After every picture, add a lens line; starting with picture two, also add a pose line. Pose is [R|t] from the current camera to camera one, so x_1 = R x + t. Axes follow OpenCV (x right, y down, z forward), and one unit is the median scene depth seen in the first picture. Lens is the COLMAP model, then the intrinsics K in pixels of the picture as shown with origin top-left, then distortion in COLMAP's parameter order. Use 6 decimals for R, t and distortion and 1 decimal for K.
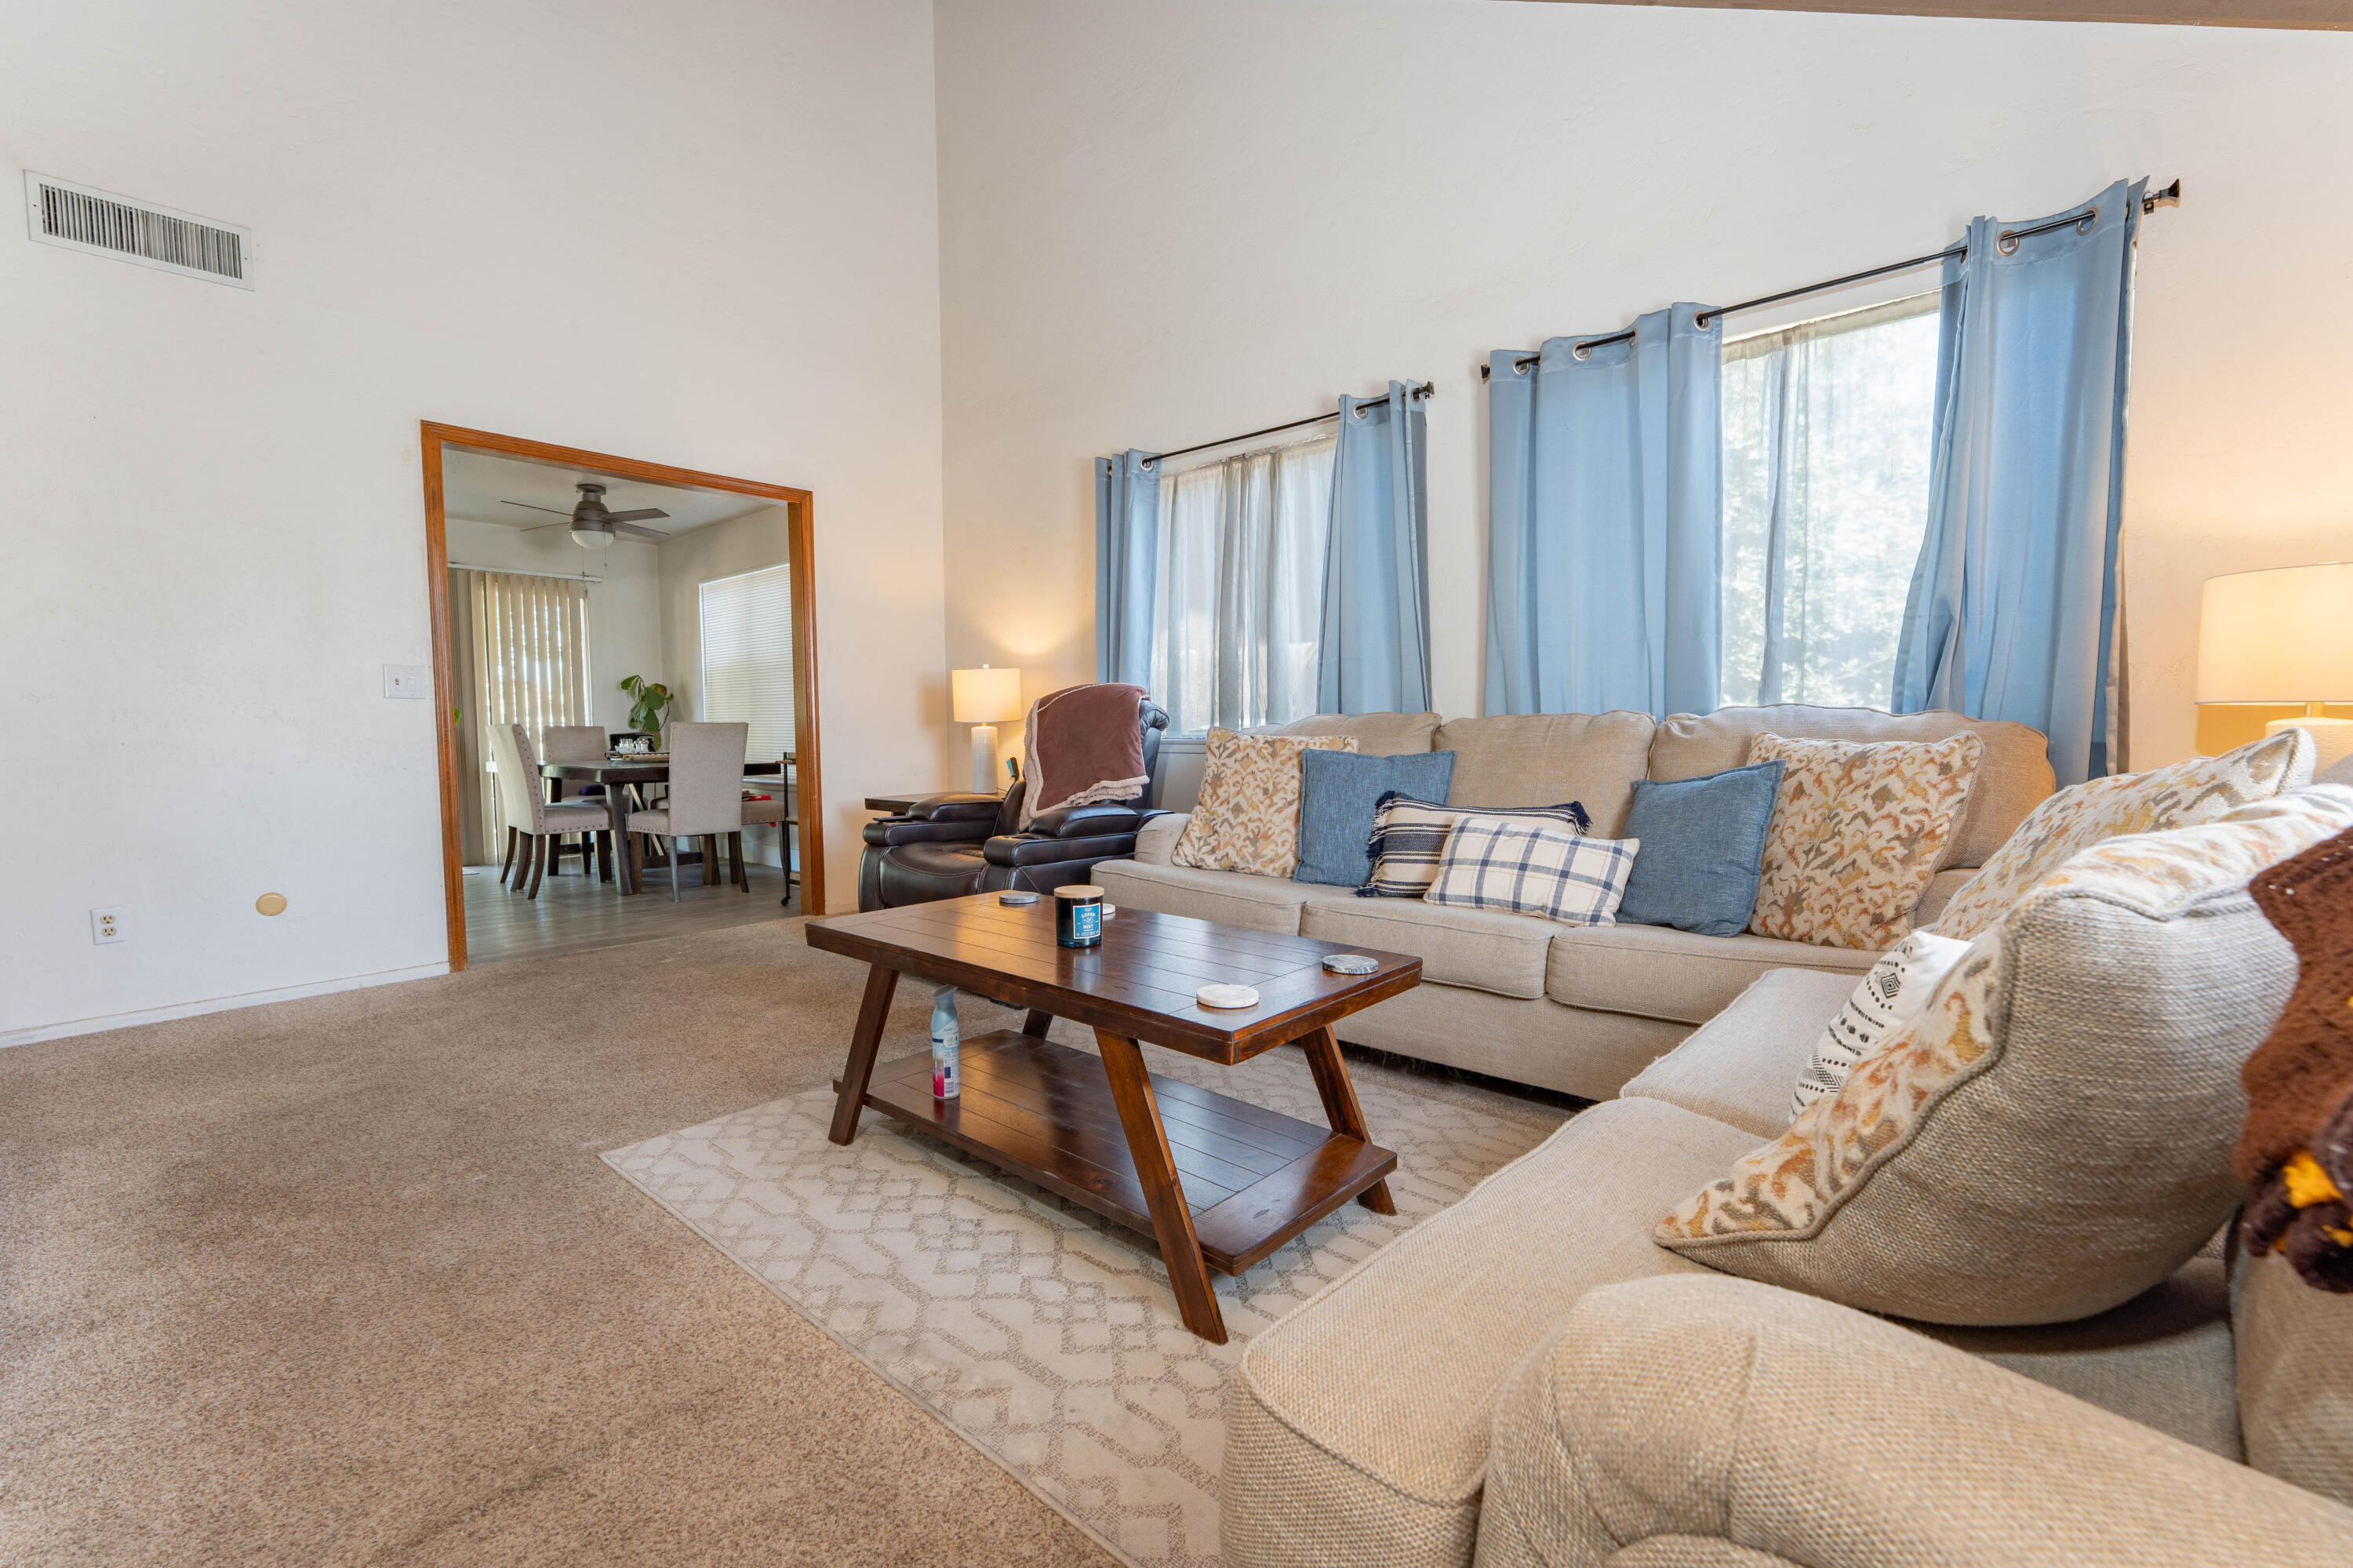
lens RADIAL K [[999.4, 0, 1139.3], [0, 999.4, 795.7], [0, 0, 1]] dist [-0.001156, -0.000132]
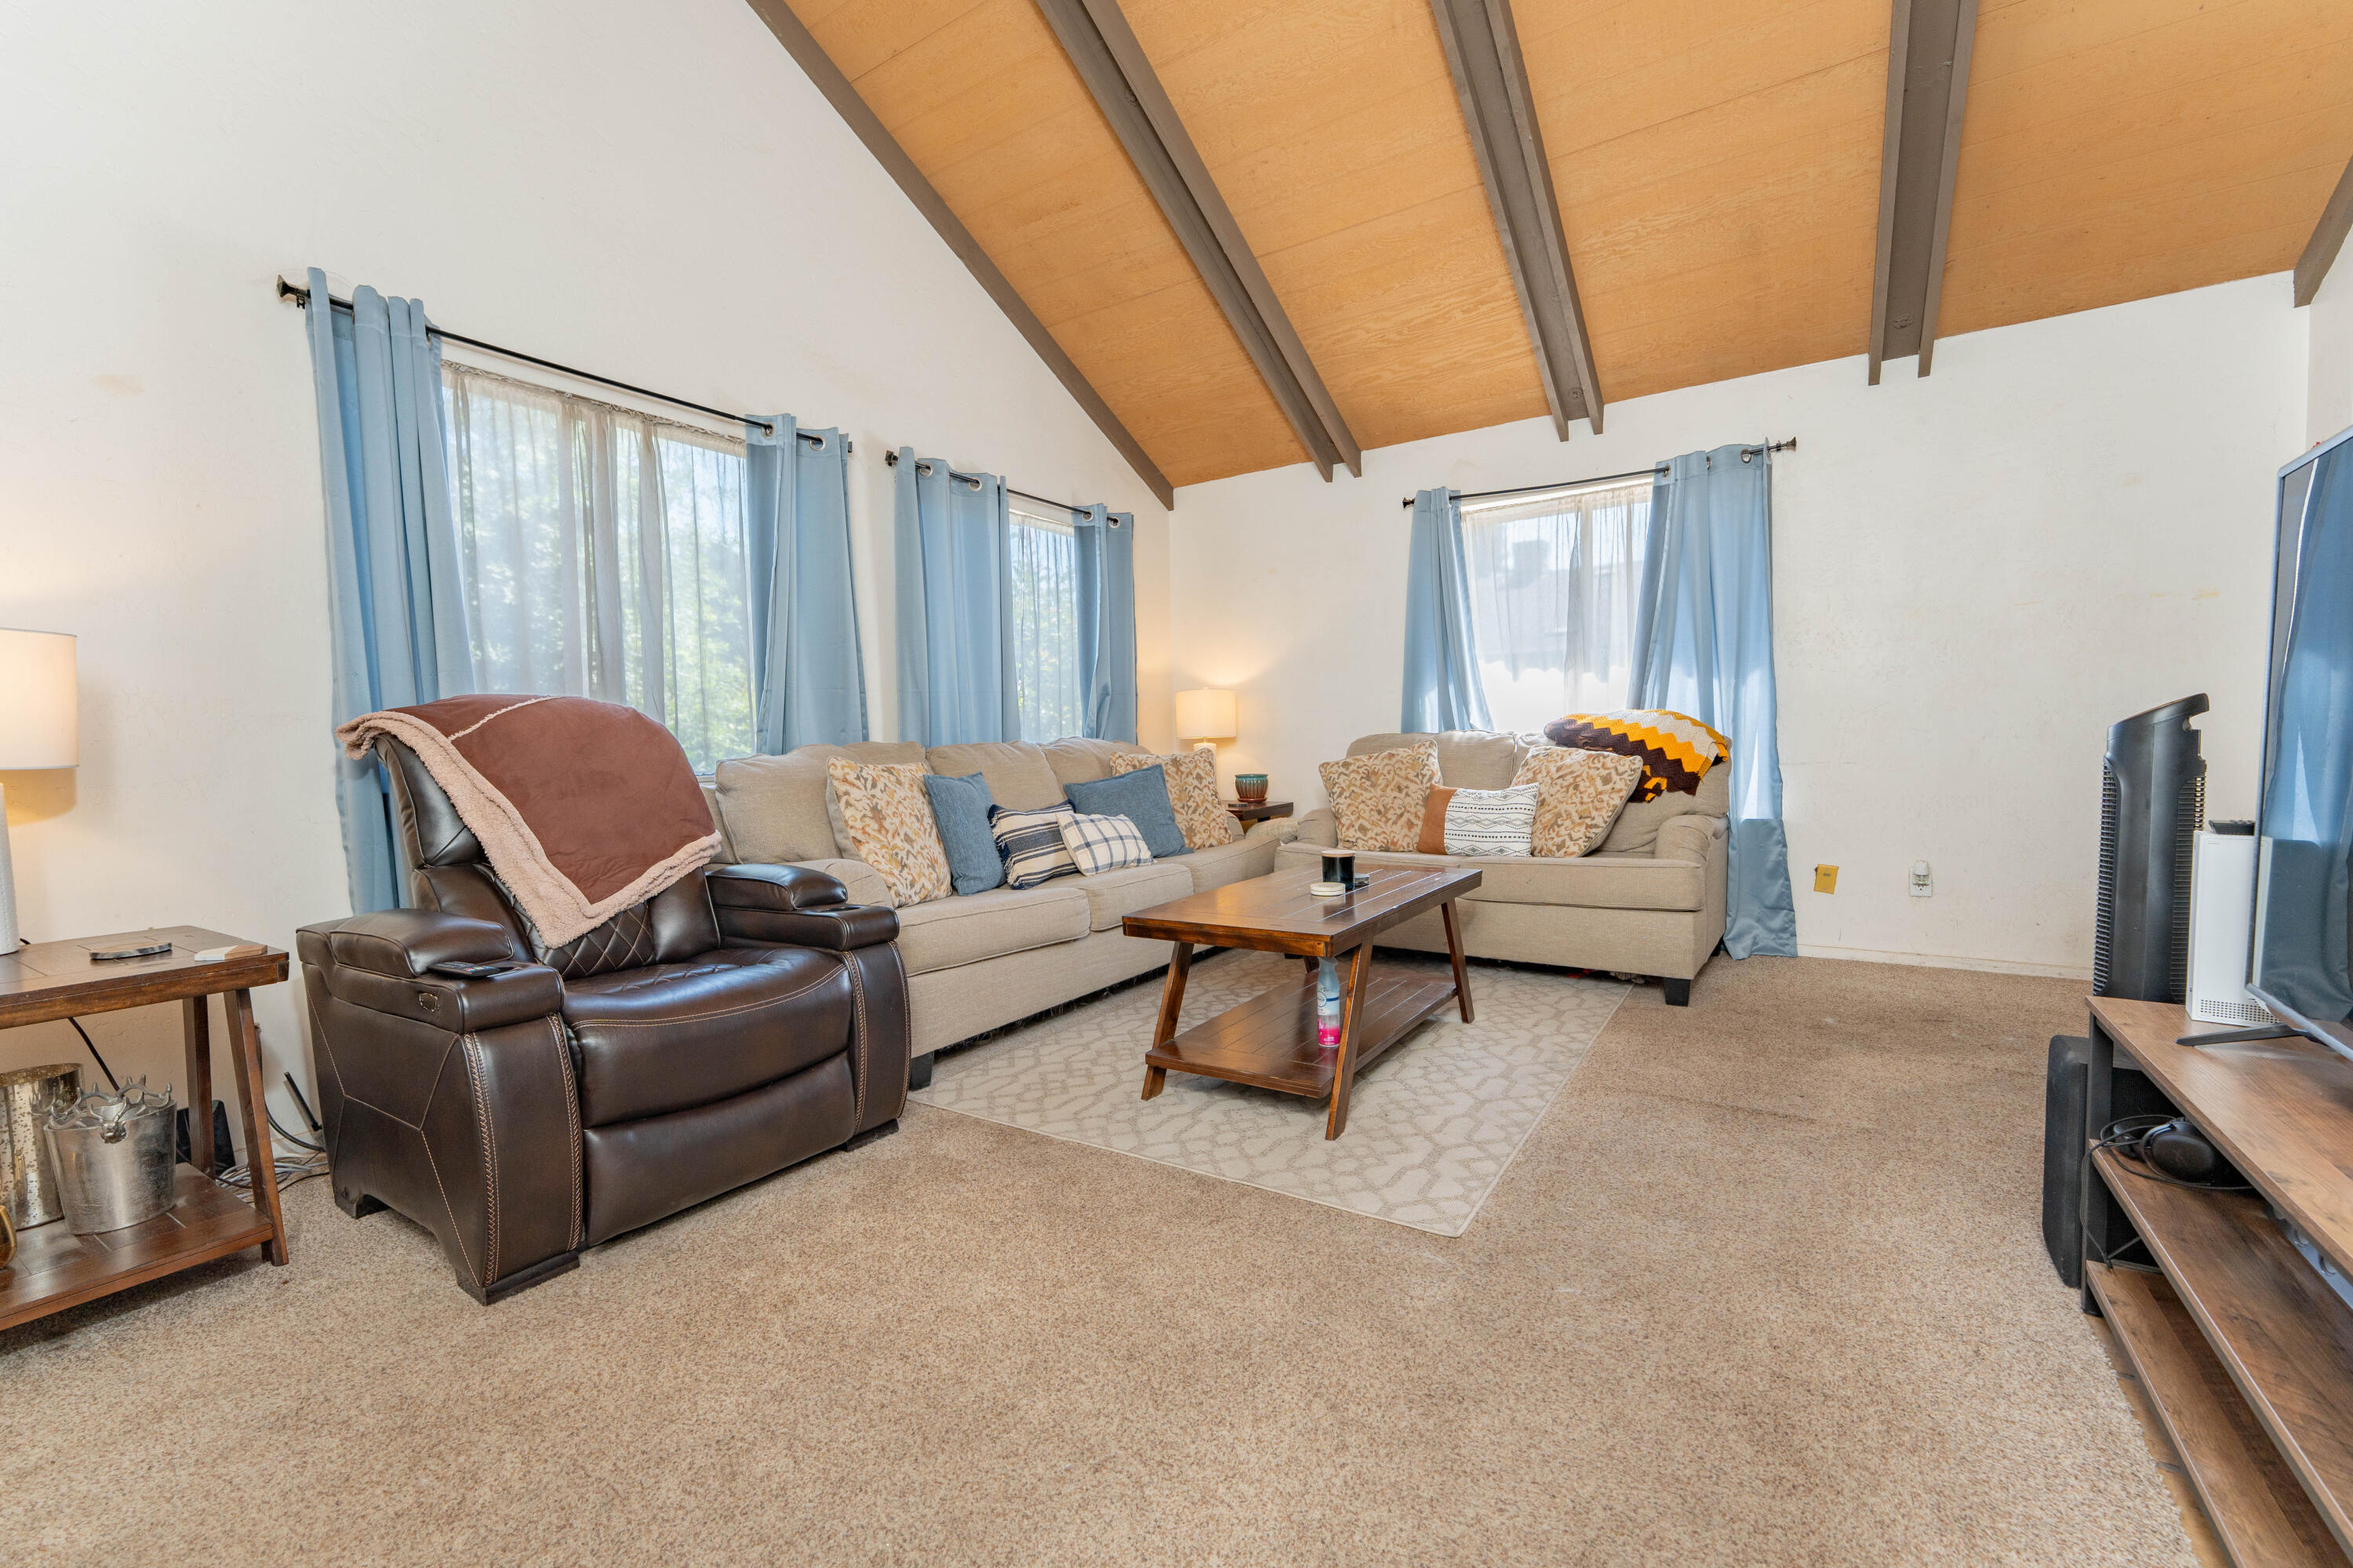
lens RADIAL K [[961.3, 0, 1181.5], [0, 961.3, 805.7], [0, 0, 1]] dist [-0.003615, -0.000768]
pose [[-0.161518, -0.056568, 0.985247, -0.824112], [0.096169, 0.992702, 0.072761, -0.058978], [-0.982173, 0.106502, -0.154899, 0.839897]]
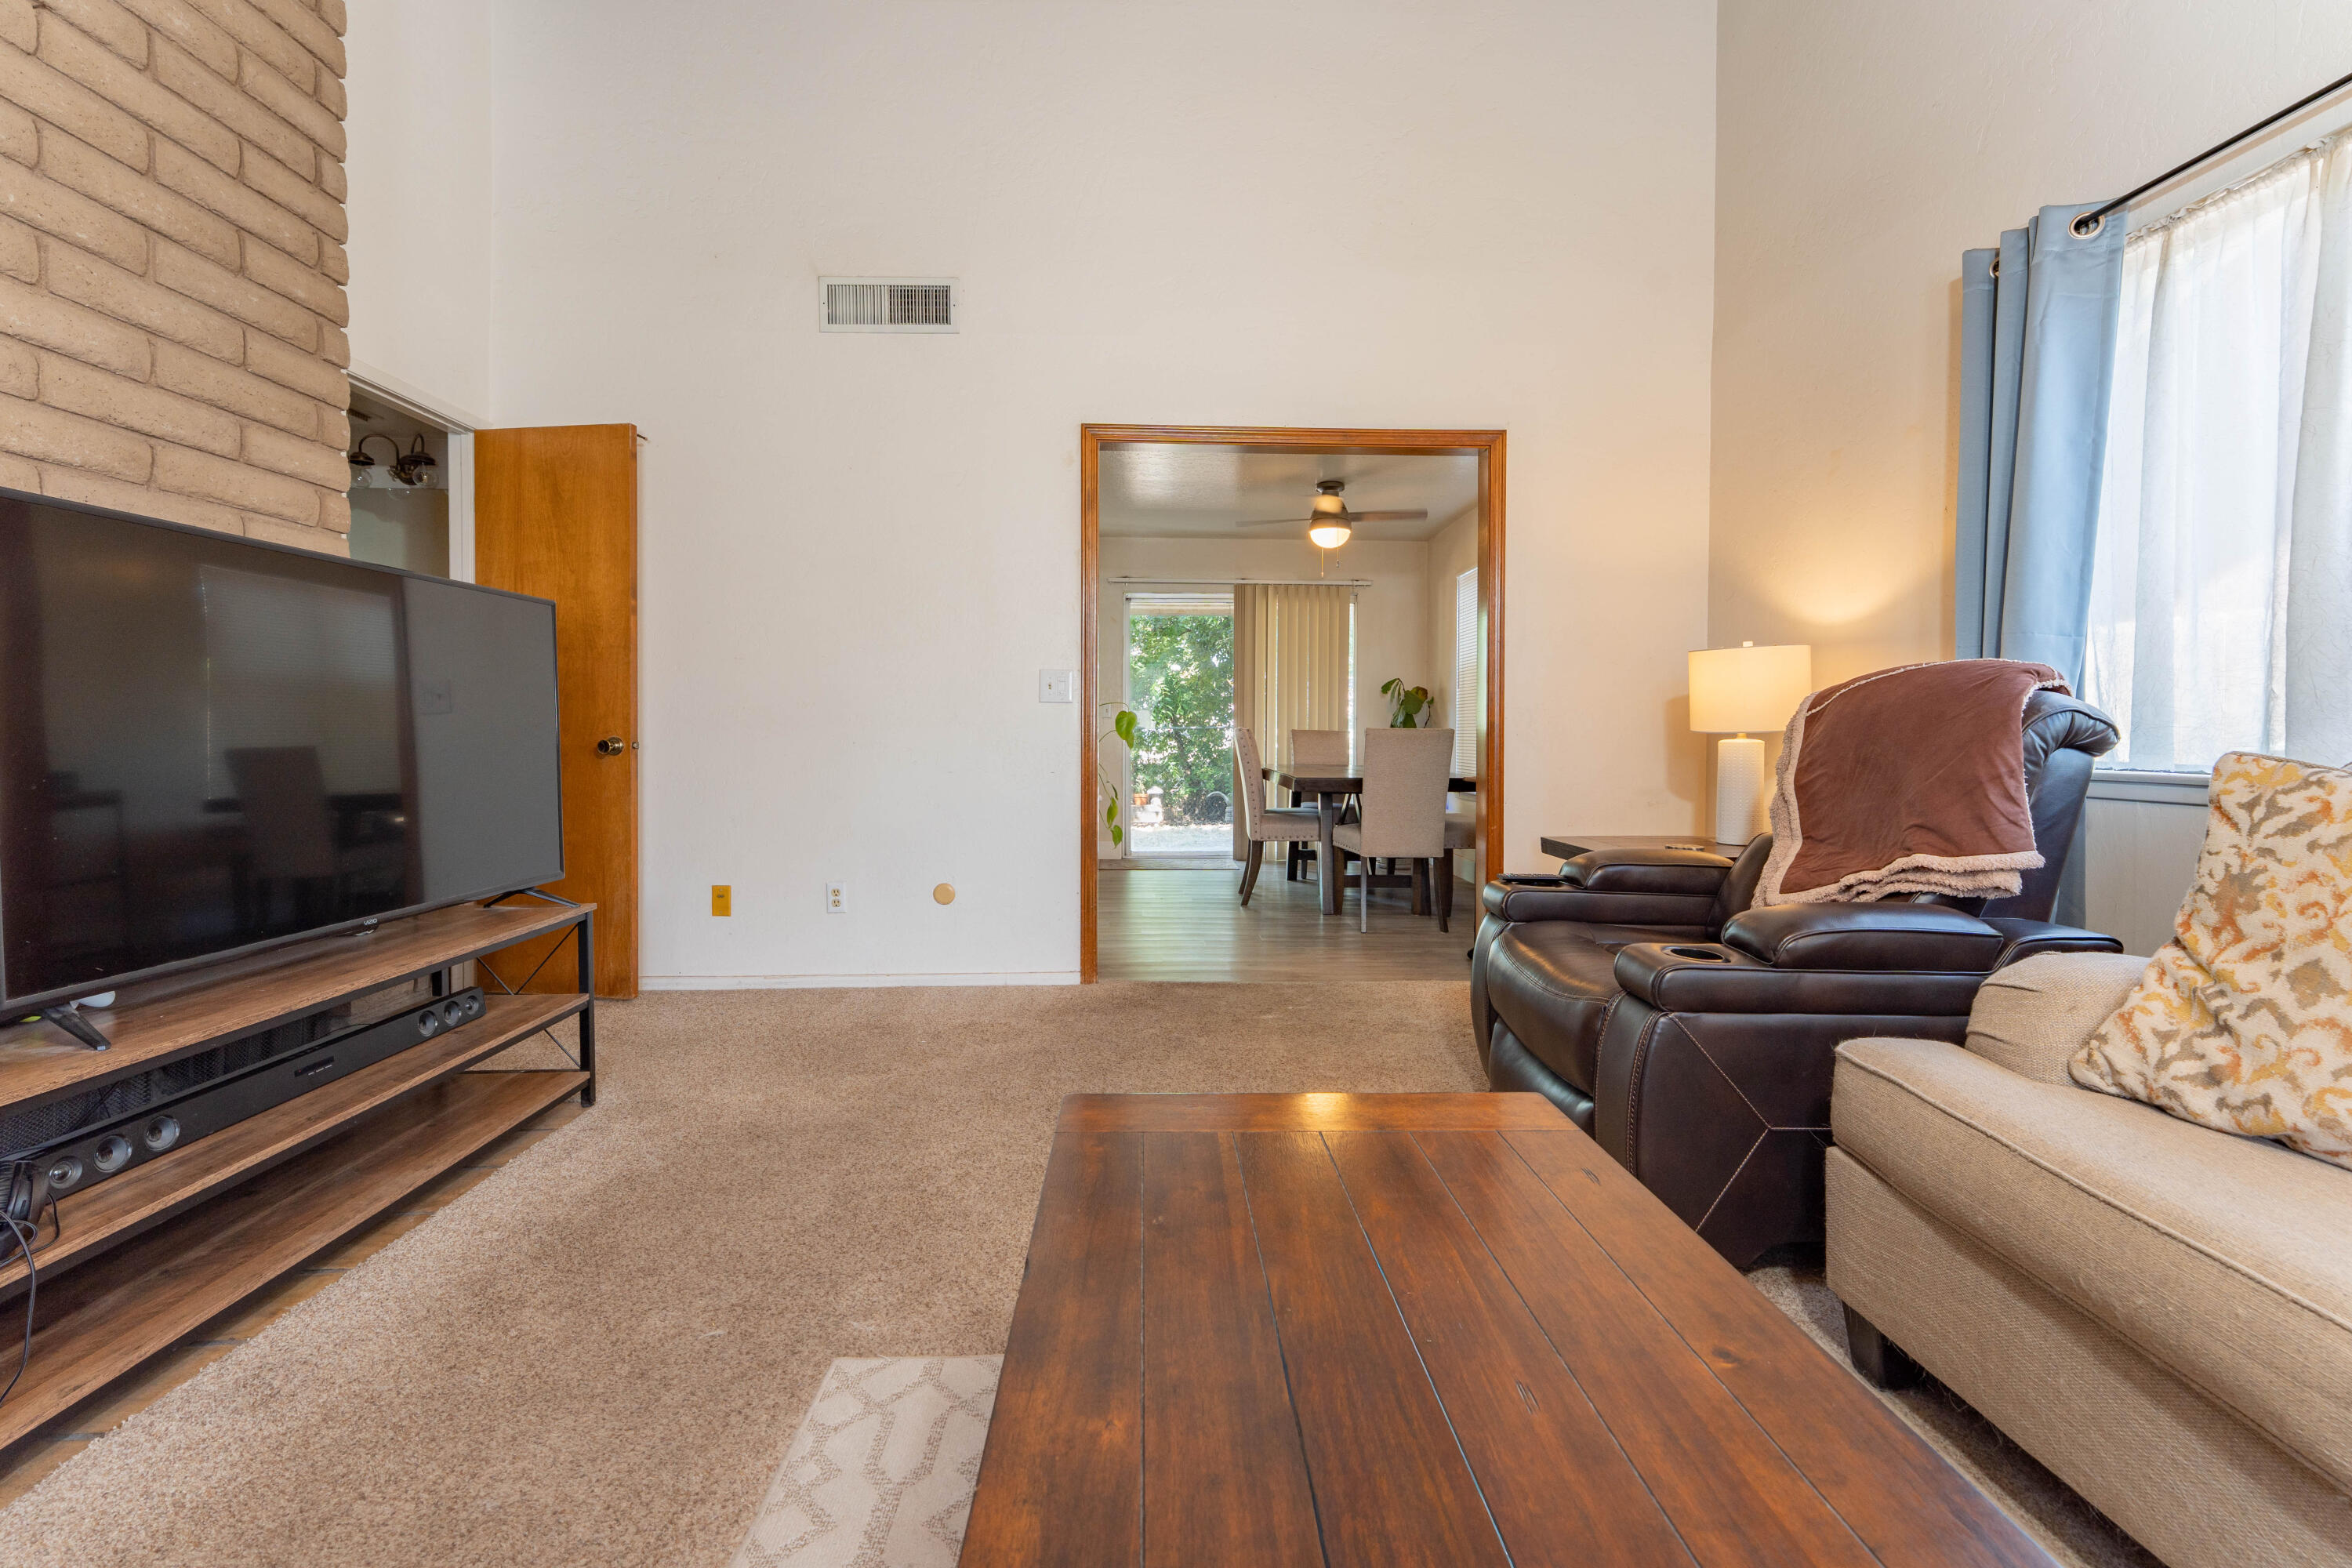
lens RADIAL K [[980.6, 0, 1180.6], [0, 980.6, 749.1], [0, 0, 1]] dist [-0.000989, -0.000566]
pose [[0.697726, 0.024151, -0.715958, 0.060393], [-0.060757, 0.997825, -0.025551, -0.034950], [0.713784, 0.061327, 0.697676, 0.428589]]
